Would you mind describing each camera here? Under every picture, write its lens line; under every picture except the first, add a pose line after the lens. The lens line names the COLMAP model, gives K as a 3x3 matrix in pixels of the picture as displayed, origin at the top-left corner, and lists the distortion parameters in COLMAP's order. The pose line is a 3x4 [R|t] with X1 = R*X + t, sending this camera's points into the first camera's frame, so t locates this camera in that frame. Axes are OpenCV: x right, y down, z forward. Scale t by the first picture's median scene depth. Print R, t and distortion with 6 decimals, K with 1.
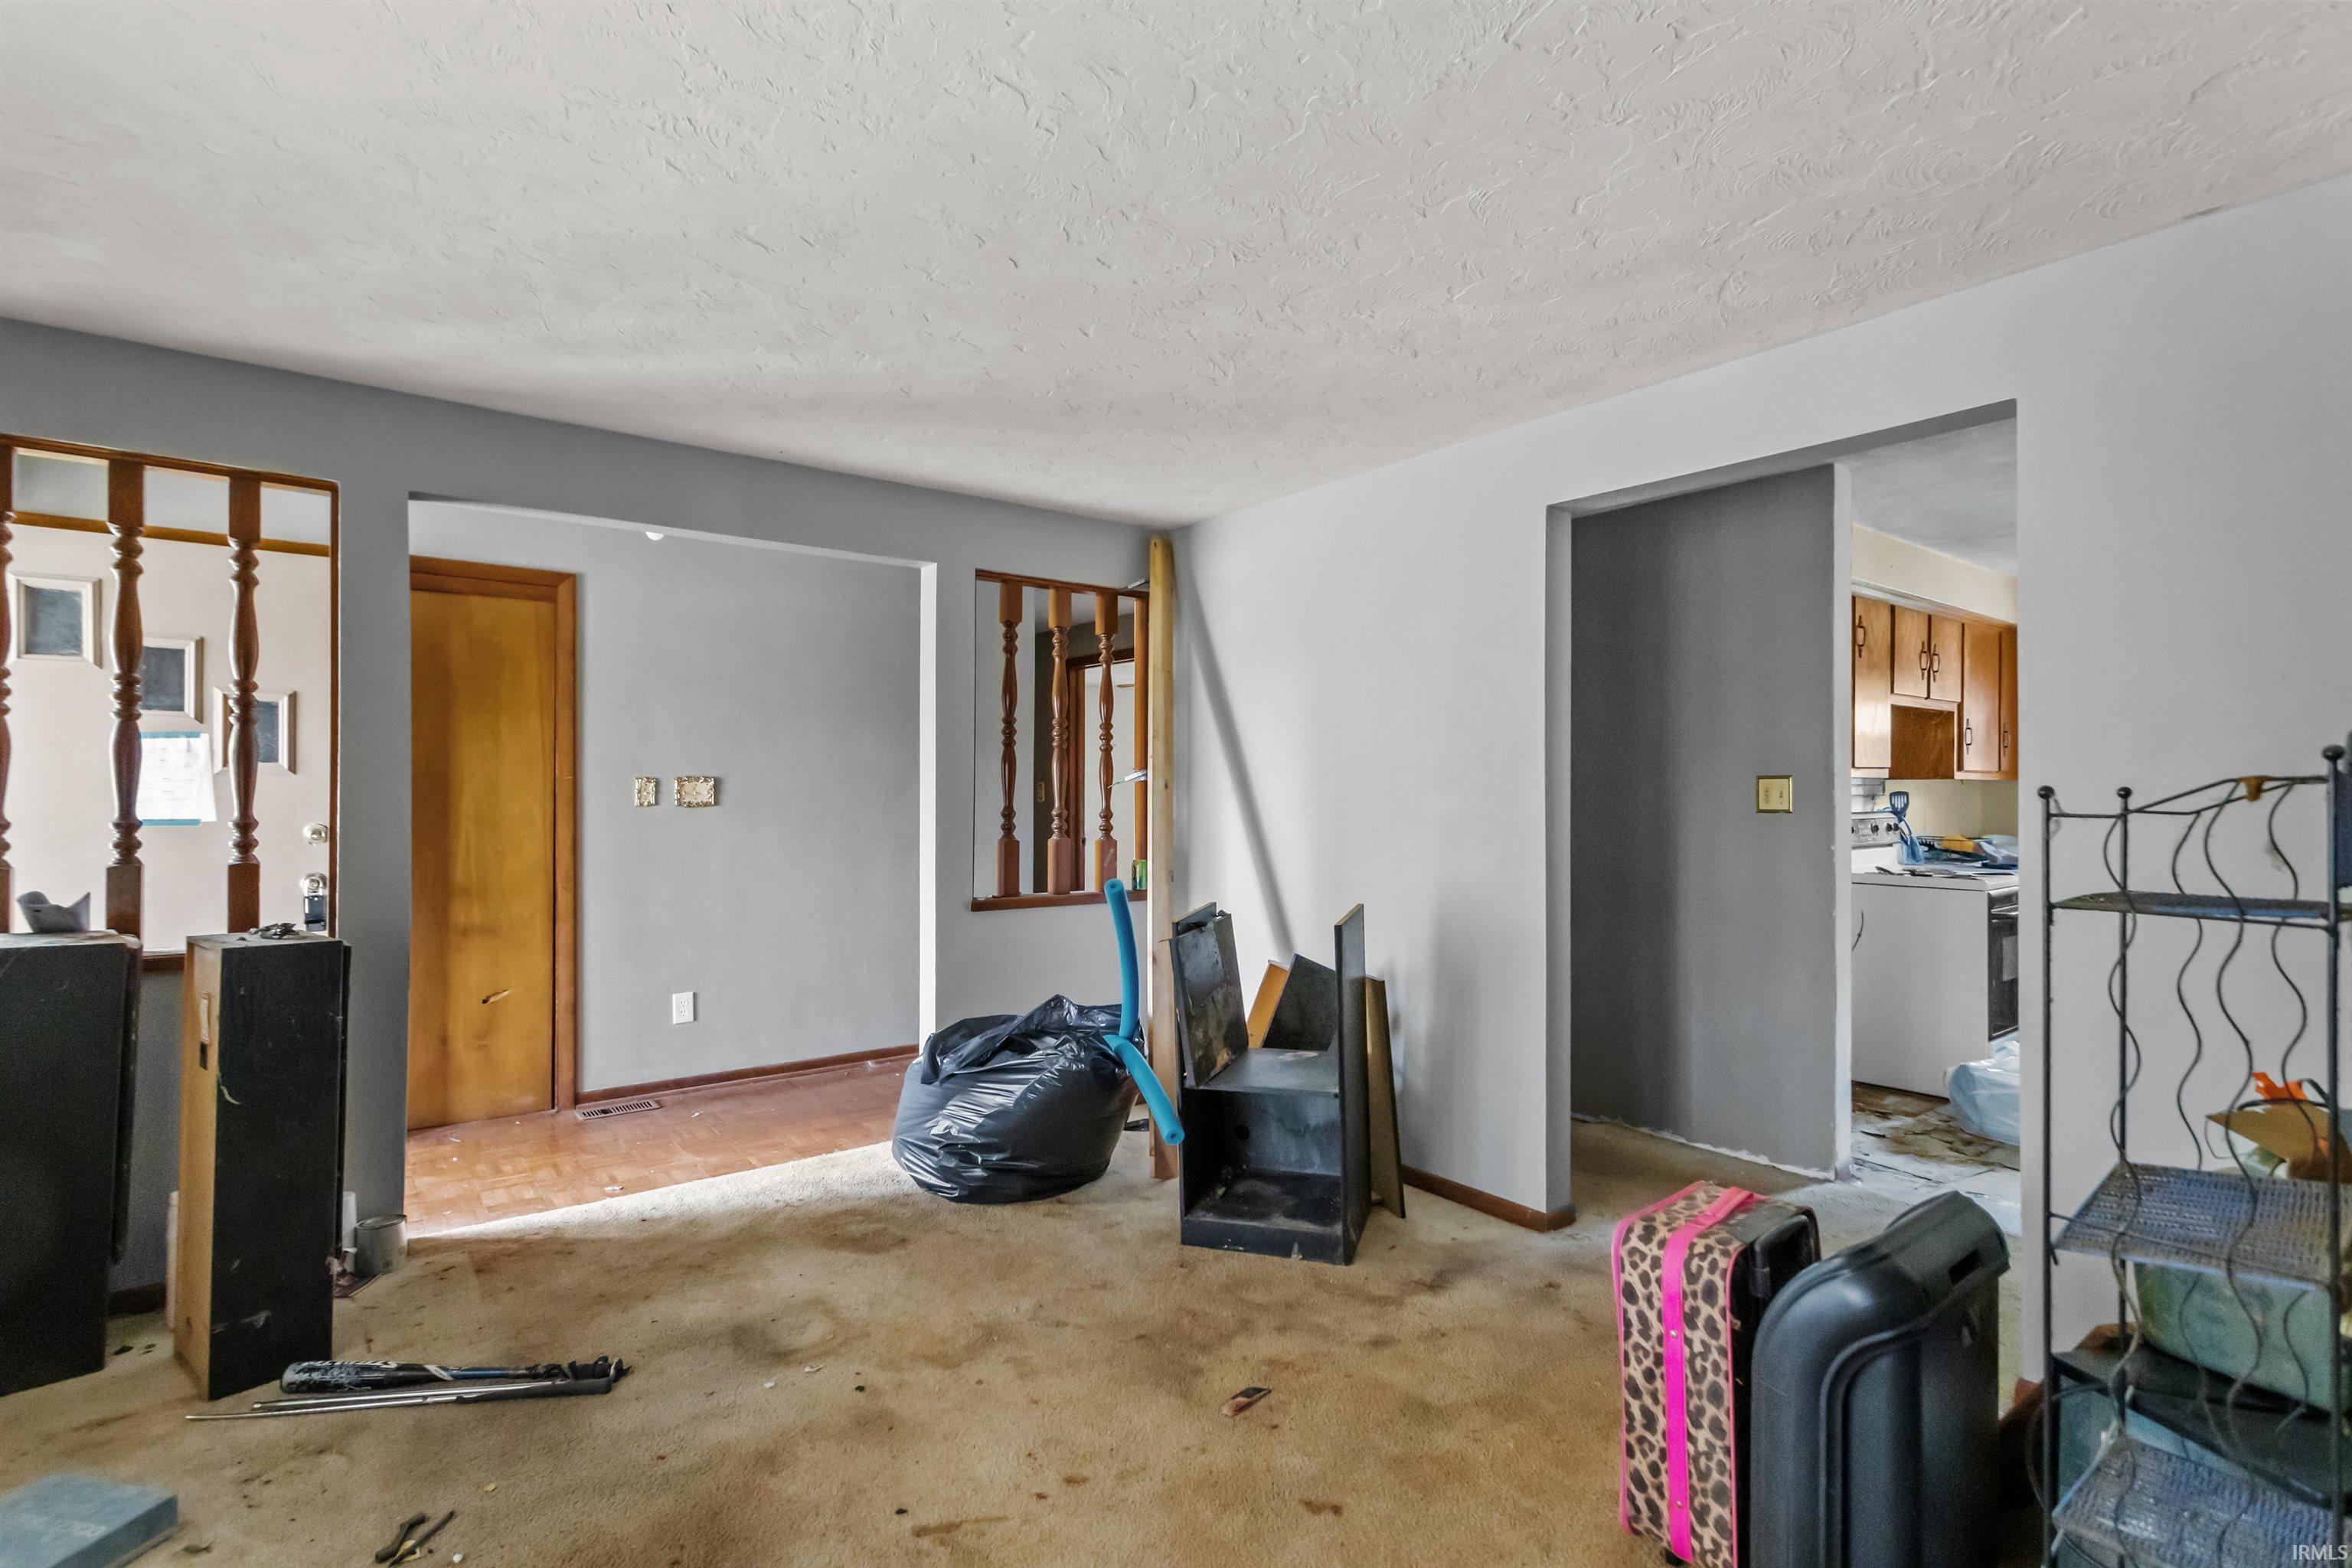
lens RADIAL K [[1119.3, 0, 1169.7], [0, 1119.3, 788.5], [0, 0, 1]] dist [0.018129, -0.001444]
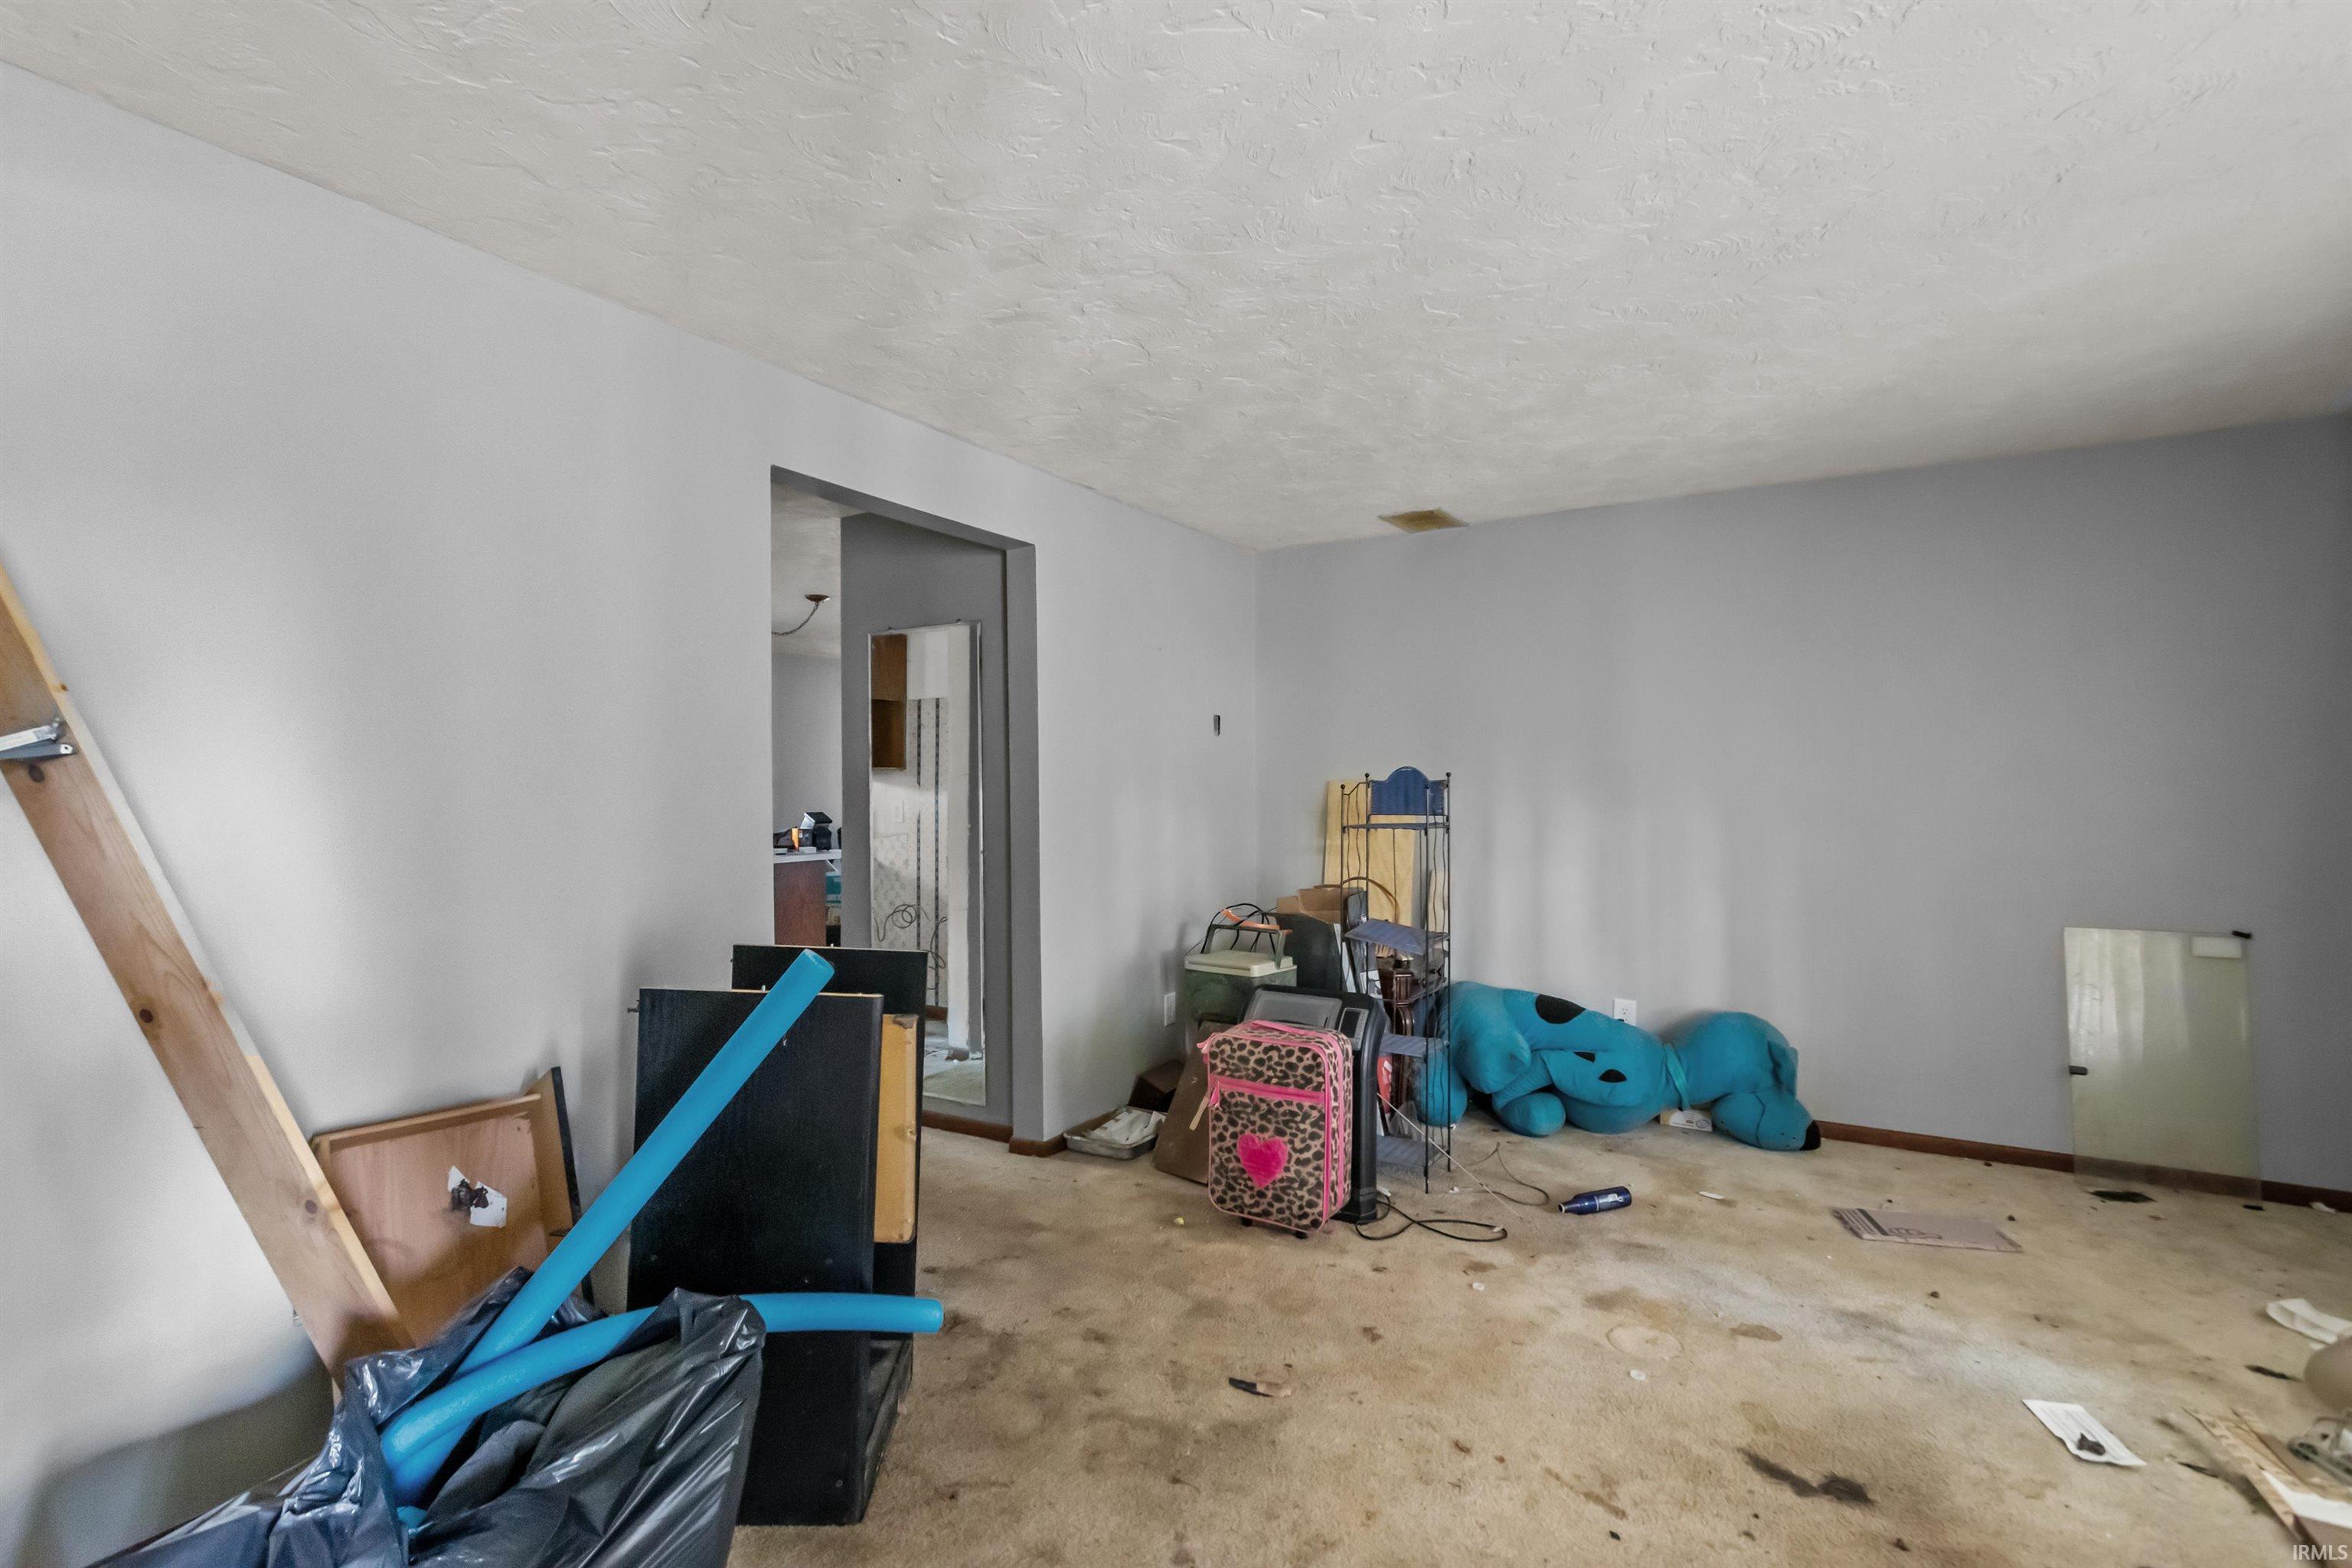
lens RADIAL K [[1119.3, 0, 1169.7], [0, 1119.3, 788.5], [0, 0, 1]] dist [0.018129, -0.001444]
pose [[-0.370237, 0.001758, 0.928936, -0.993111], [-0.004546, 0.999983, -0.003705, 0.016484], [-0.928926, -0.005594, -0.370222, 1.718146]]
